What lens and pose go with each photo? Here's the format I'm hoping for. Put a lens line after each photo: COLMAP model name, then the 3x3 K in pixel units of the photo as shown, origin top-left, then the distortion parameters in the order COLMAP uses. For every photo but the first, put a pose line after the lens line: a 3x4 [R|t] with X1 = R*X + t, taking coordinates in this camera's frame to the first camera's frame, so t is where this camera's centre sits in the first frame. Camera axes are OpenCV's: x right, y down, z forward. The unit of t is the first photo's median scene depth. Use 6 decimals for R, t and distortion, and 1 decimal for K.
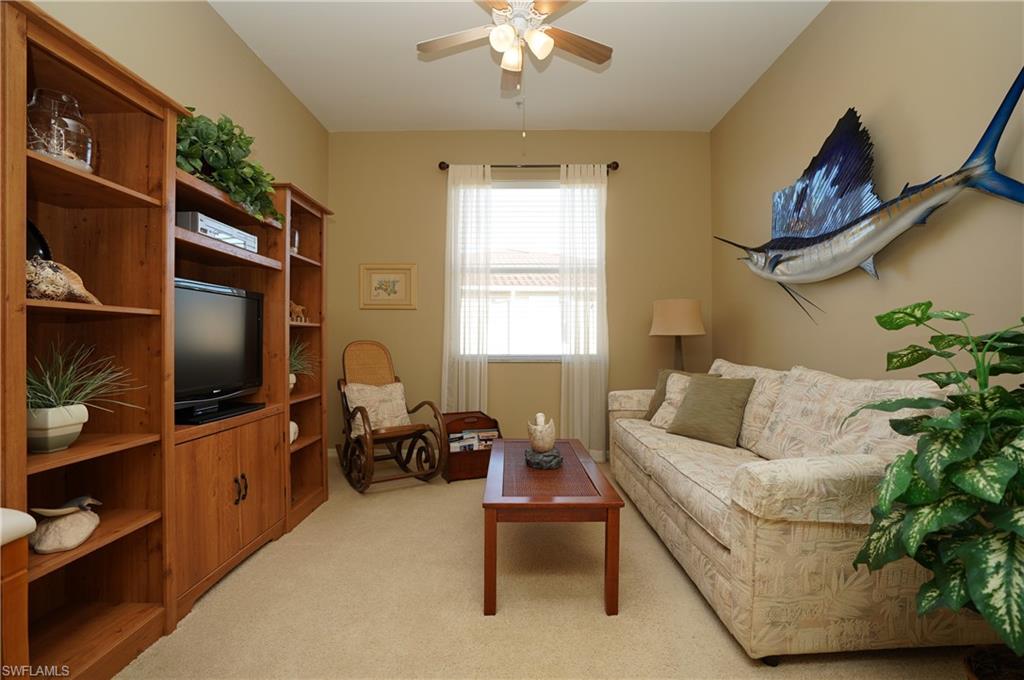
lens RADIAL K [[473.1, 0, 517.5], [0, 473.1, 336.8], [0, 0, 1]] dist [-0.071895, 0.027234]
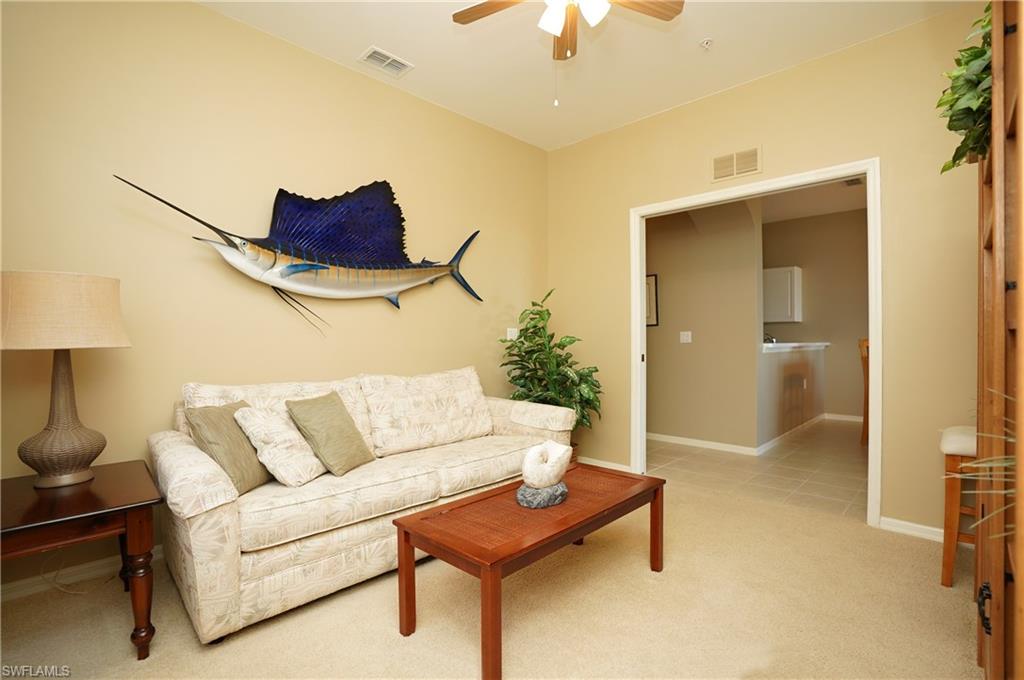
lens RADIAL K [[473.1, 0, 517.5], [0, 473.1, 336.8], [0, 0, 1]] dist [-0.071895, 0.027234]
pose [[-0.713158, 0.003808, 0.700993, -0.551011], [-0.003925, 0.999948, -0.009425, -0.021975], [-0.700992, -0.009473, -0.713106, 1.774625]]
